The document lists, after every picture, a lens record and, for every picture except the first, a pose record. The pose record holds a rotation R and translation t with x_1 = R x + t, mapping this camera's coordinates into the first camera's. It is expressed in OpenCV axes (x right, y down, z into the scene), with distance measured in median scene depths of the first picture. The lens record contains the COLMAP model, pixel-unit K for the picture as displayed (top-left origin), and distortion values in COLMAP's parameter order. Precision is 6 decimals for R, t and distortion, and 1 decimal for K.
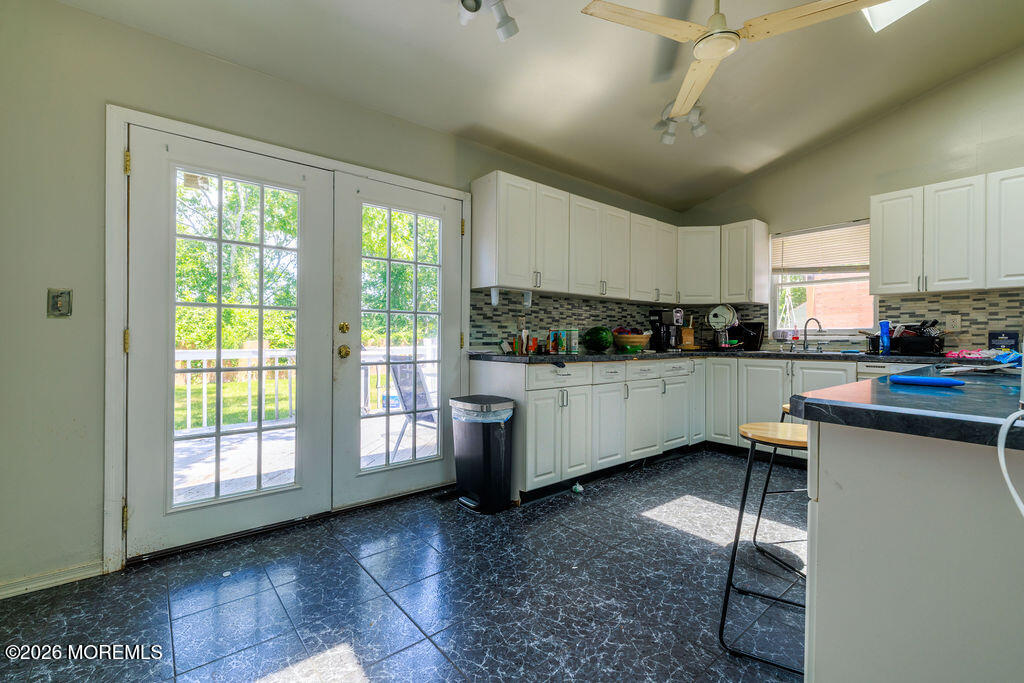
lens RADIAL K [[441.7, 0, 510.2], [0, 441.7, 338.8], [0, 0, 1]] dist [-0.000873, 0.002576]
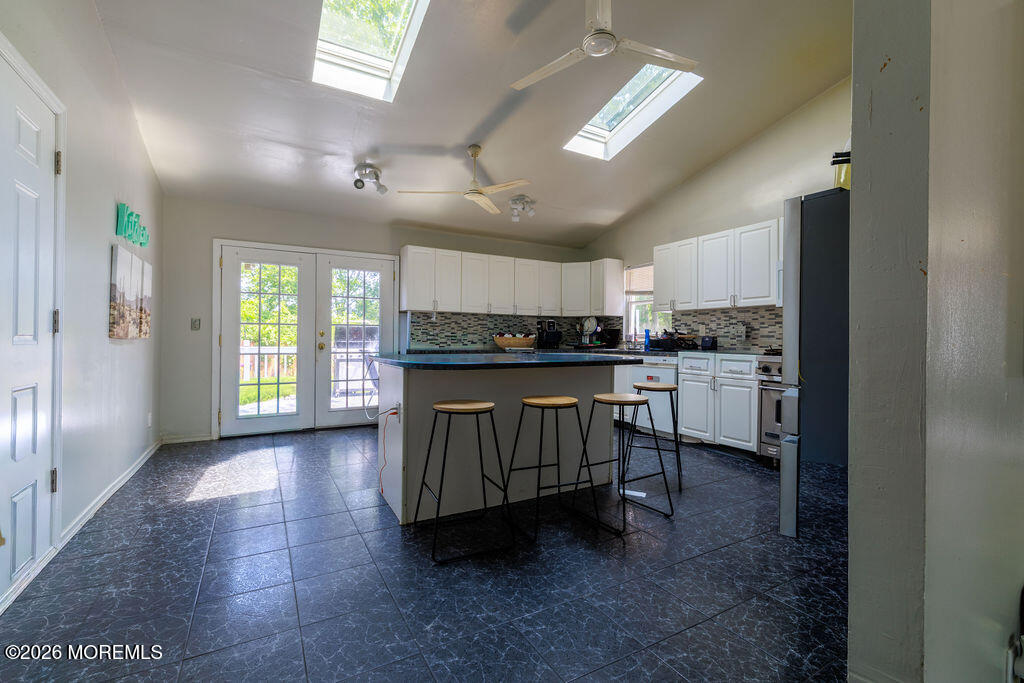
lens RADIAL K [[441.7, 0, 514.7], [0, 441.7, 339.5], [0, 0, 1]] dist [-0.000873, 0.002576]
pose [[0.982230, 0.002976, -0.187656, 0.605433], [-0.003022, 0.999995, 0.000040, -0.002809], [0.187655, 0.000528, 0.982235, -0.548701]]
